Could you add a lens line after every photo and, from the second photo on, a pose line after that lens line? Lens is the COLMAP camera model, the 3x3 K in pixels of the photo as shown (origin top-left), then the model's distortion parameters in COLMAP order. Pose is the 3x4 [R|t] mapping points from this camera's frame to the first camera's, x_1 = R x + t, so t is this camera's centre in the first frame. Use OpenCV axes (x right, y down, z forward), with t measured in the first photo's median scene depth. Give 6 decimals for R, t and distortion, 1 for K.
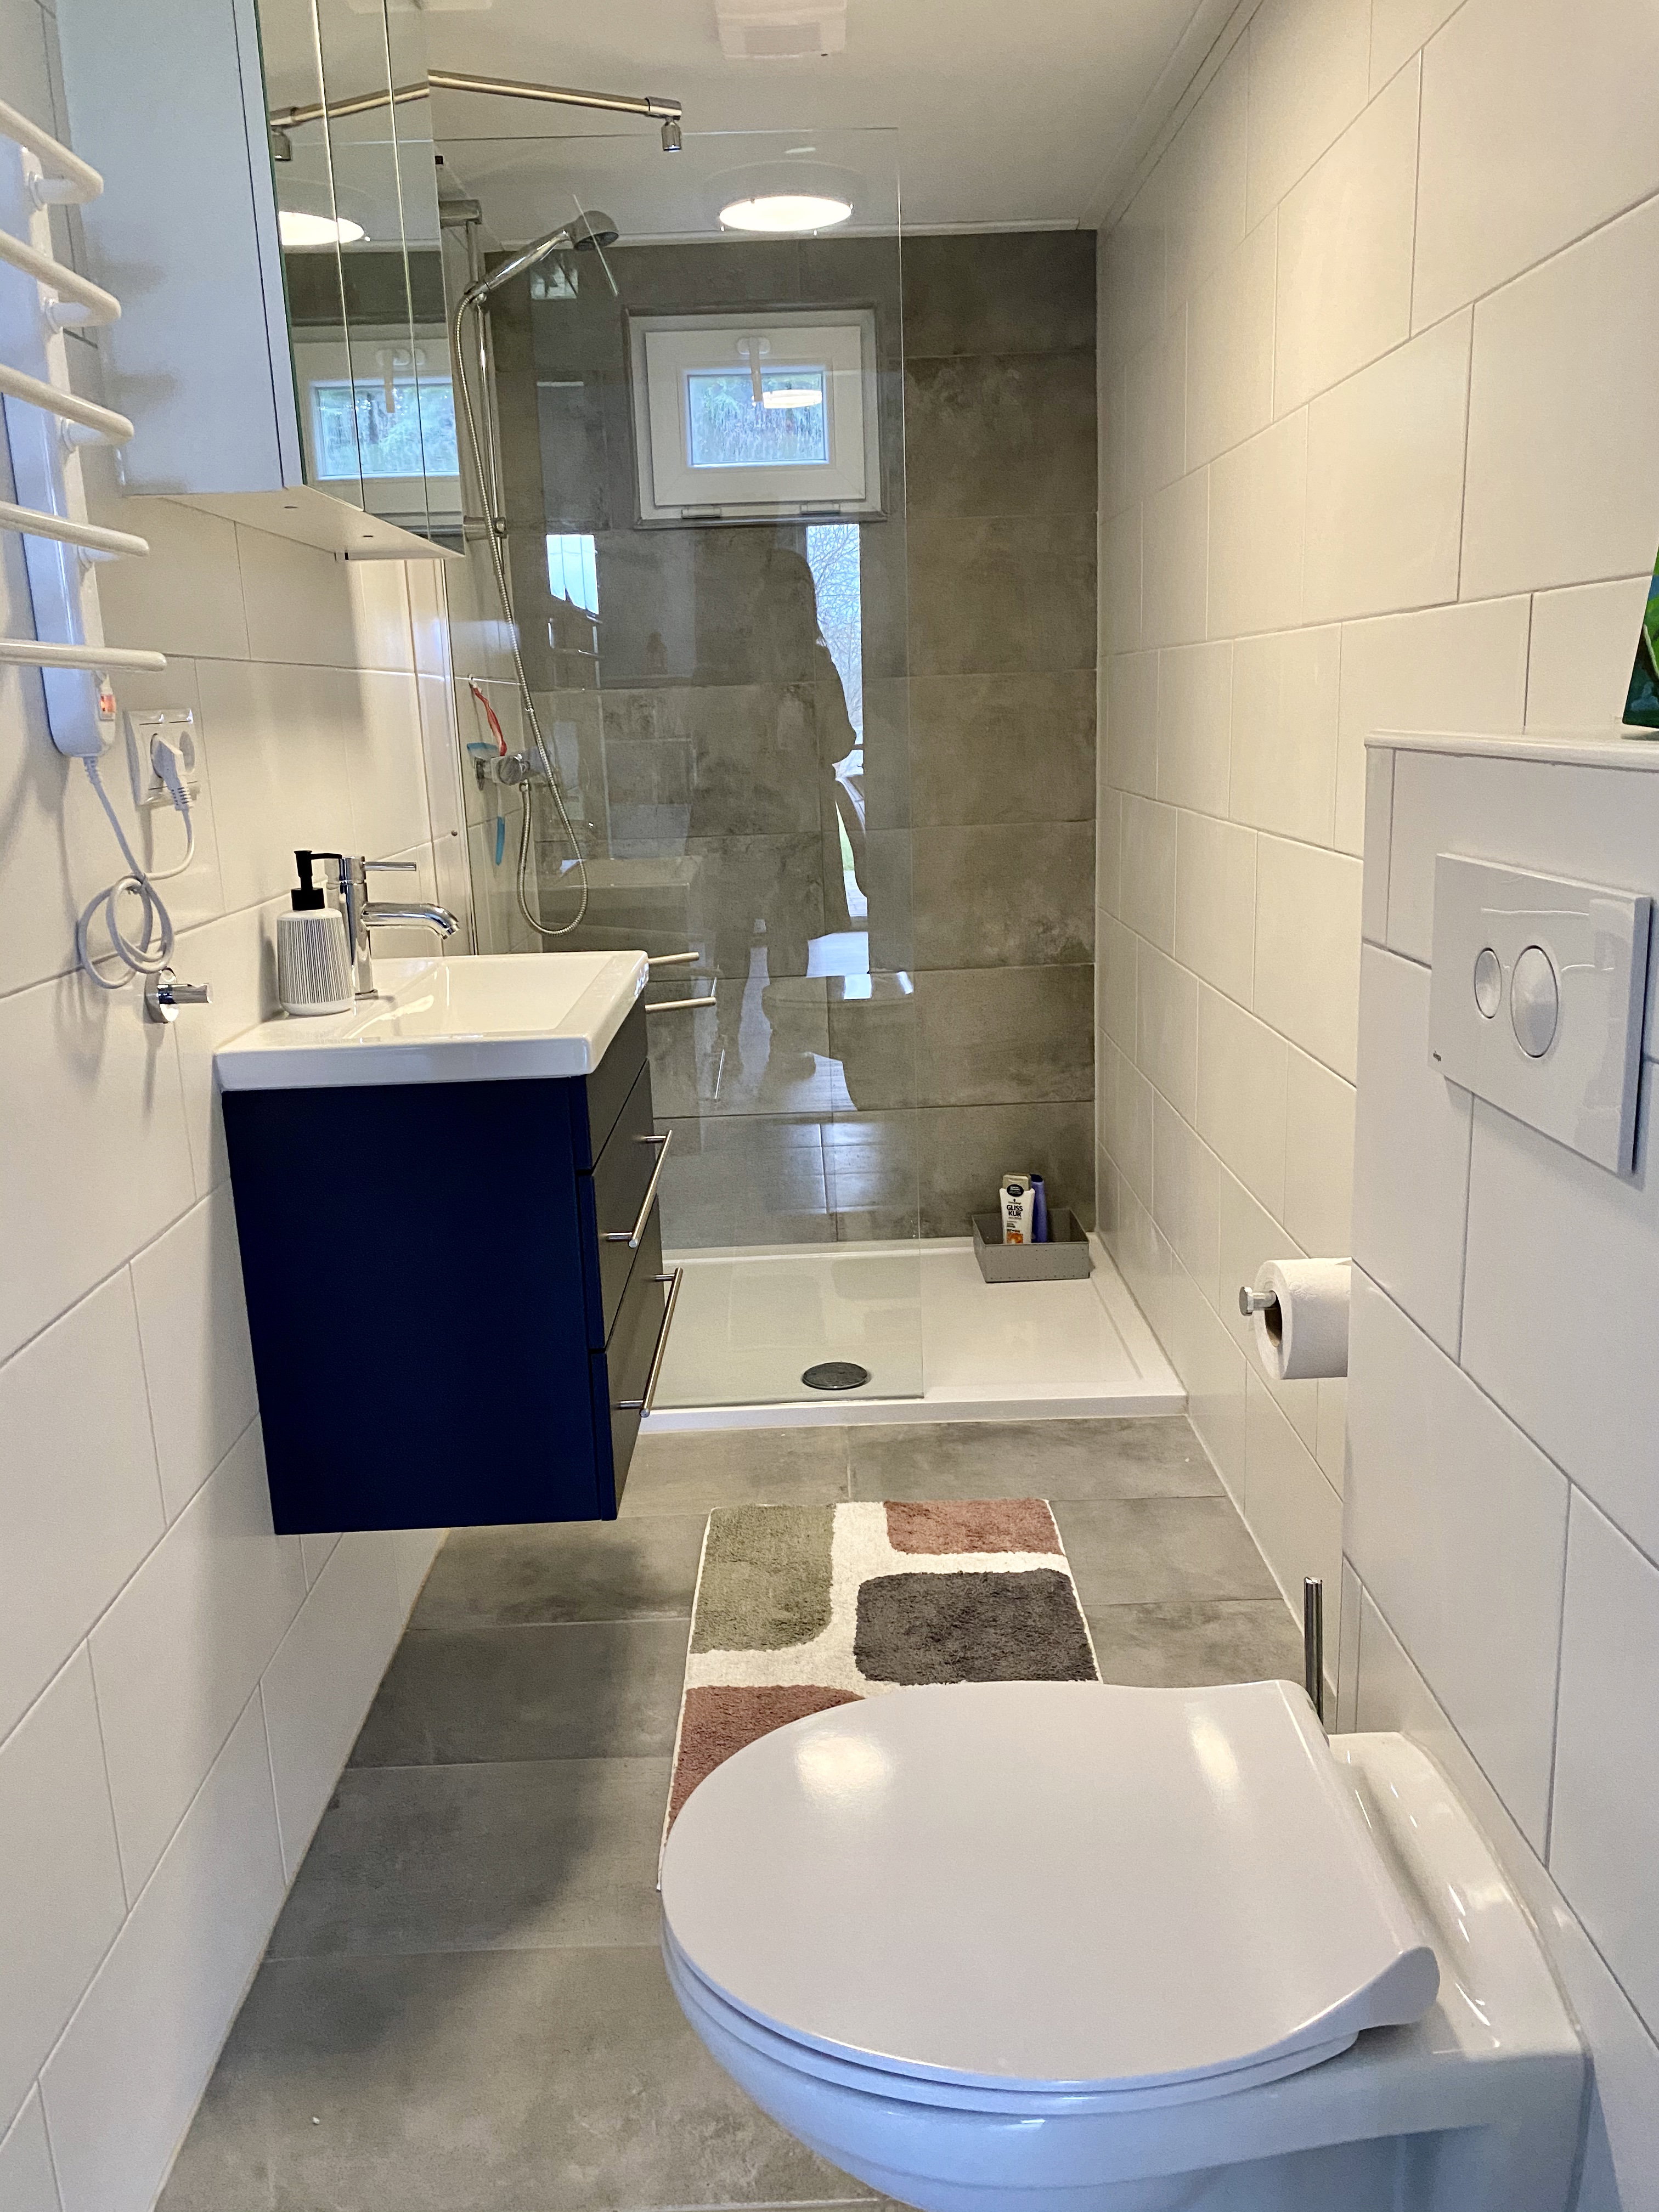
lens RADIAL K [[1708.2, 0, 836.5], [0, 1708.2, 1098.4], [0, 0, 1]] dist [0.044978, -0.000120]
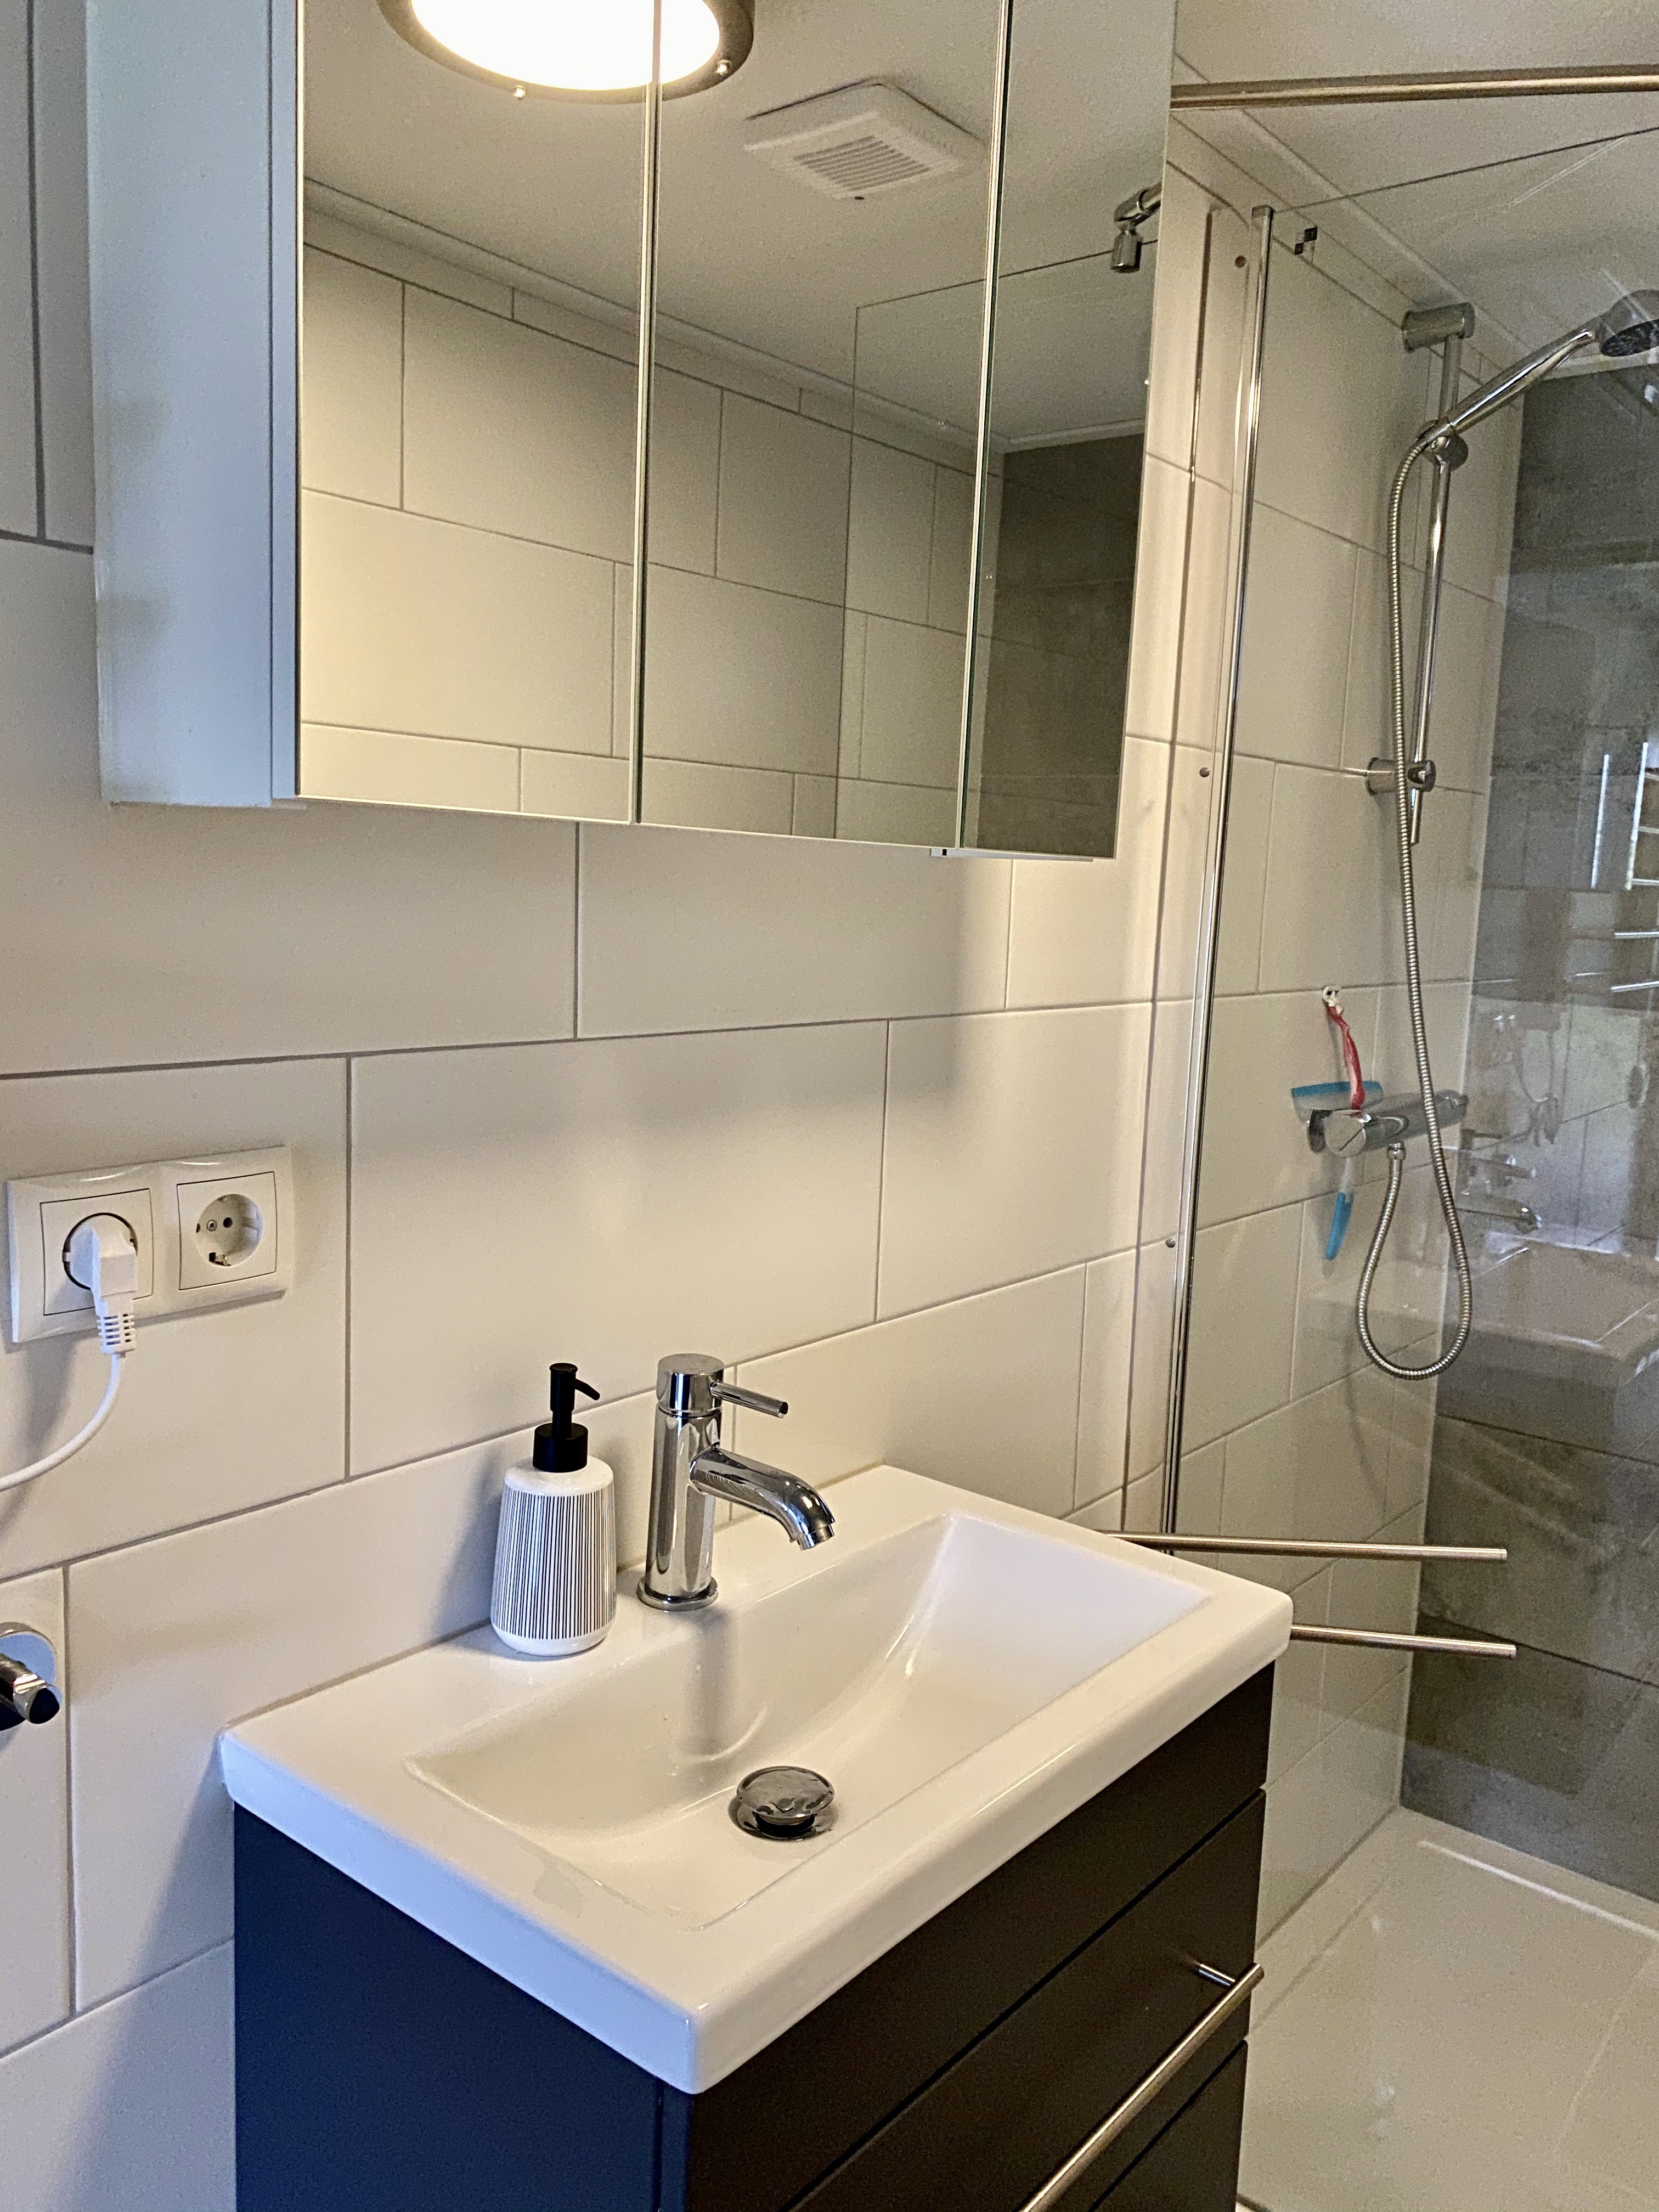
lens RADIAL K [[1708.2, 0, 833.4], [0, 1708.2, 1123.6], [0, 0, 1]] dist [0.044978, -0.000120]
pose [[0.765364, 0.161181, -0.623089, 0.069456], [-0.212570, 0.977110, -0.008348, -0.150299], [0.607481, 0.138839, 0.782107, 0.366878]]
